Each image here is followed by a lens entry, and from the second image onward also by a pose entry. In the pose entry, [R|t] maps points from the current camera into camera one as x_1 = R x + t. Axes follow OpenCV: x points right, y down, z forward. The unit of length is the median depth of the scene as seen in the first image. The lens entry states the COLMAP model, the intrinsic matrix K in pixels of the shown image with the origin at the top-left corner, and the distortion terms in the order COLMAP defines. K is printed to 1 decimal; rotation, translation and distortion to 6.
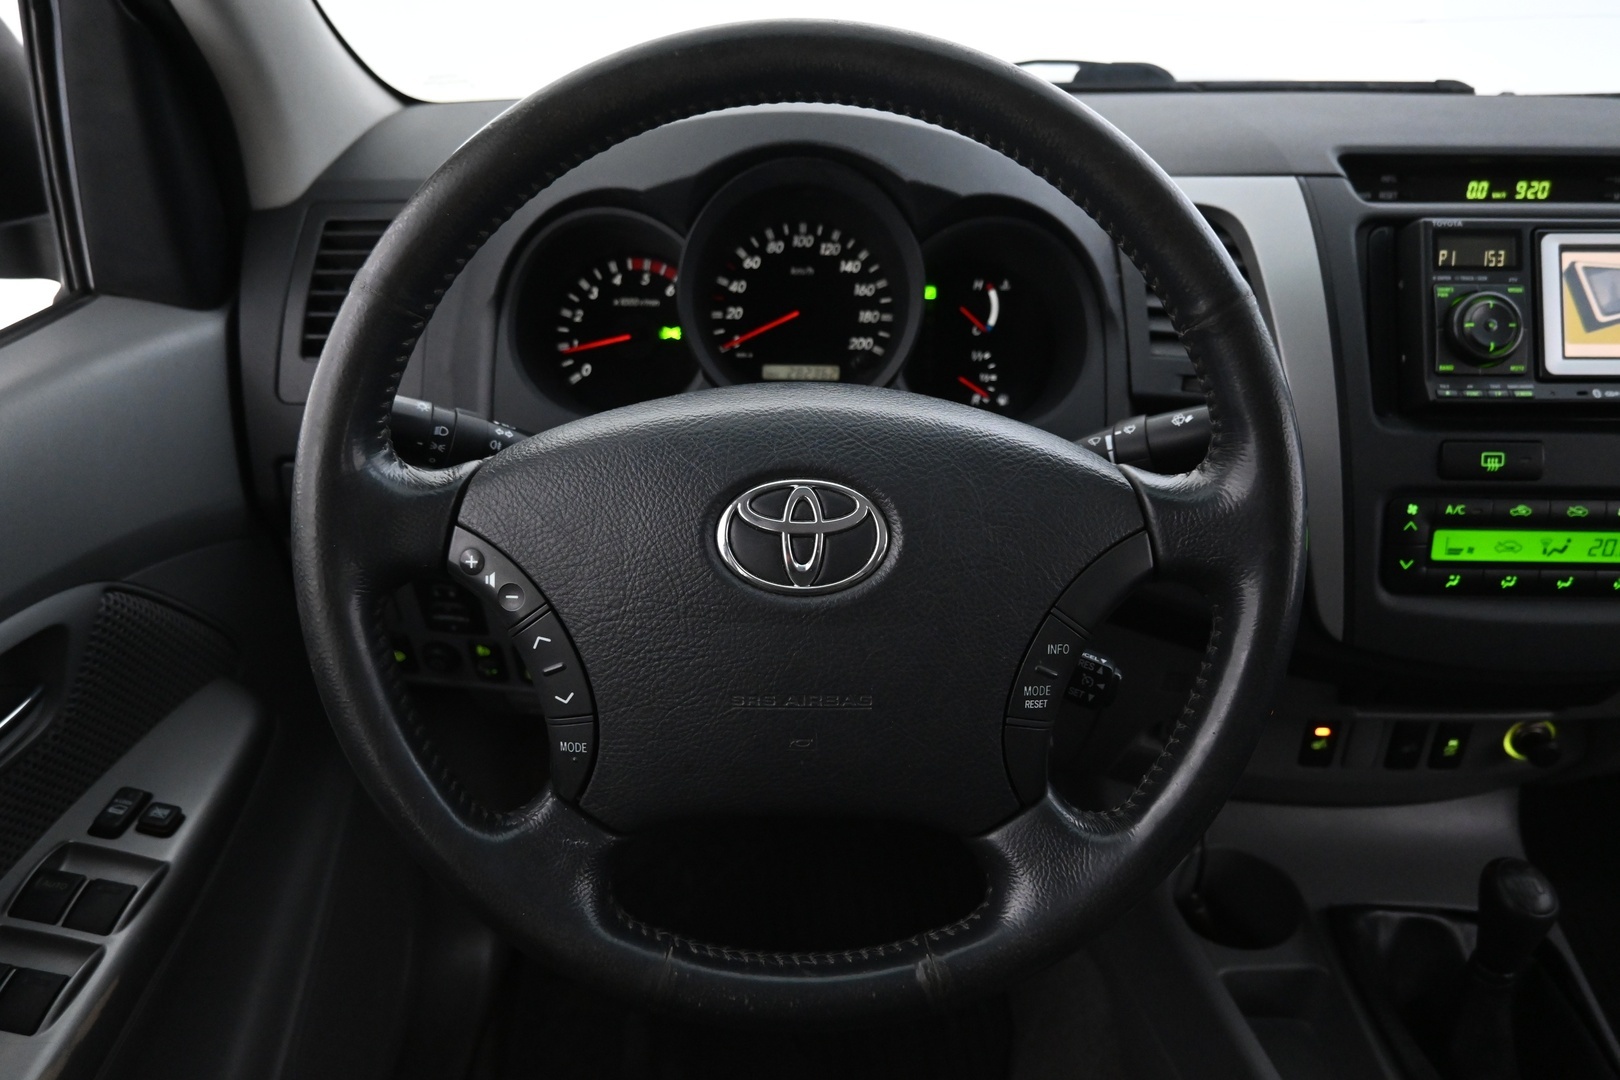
lens RADIAL K [[1136.8, 0, 811.2], [0, 1136.8, 541.8], [0, 0, 1]] dist [0.021966, -0.003928]
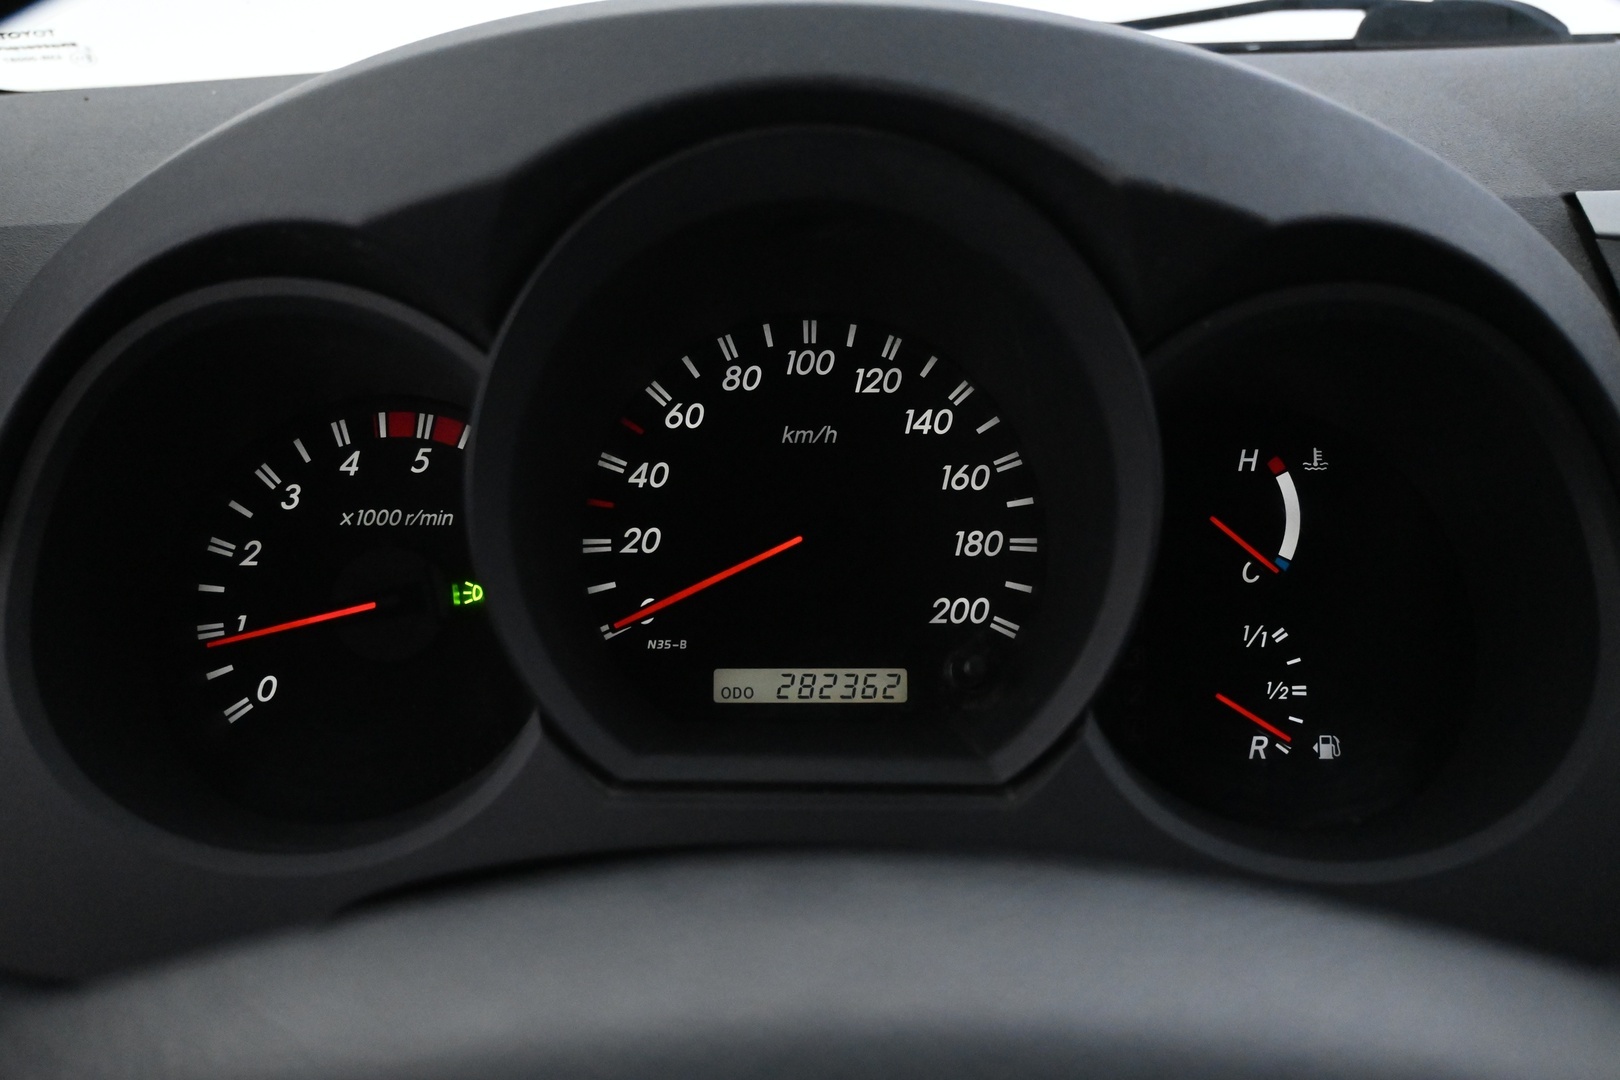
lens RADIAL K [[1655.3, 0, 802.6], [0, 1655.3, 540.3], [0, 0, 1]] dist [-0.002644, 0.000000]
pose [[0.999859, -0.016770, 0.001315, -0.011792], [0.016761, 0.986540, -0.162657, -0.106491], [0.001431, 0.162656, 0.986682, 0.430987]]
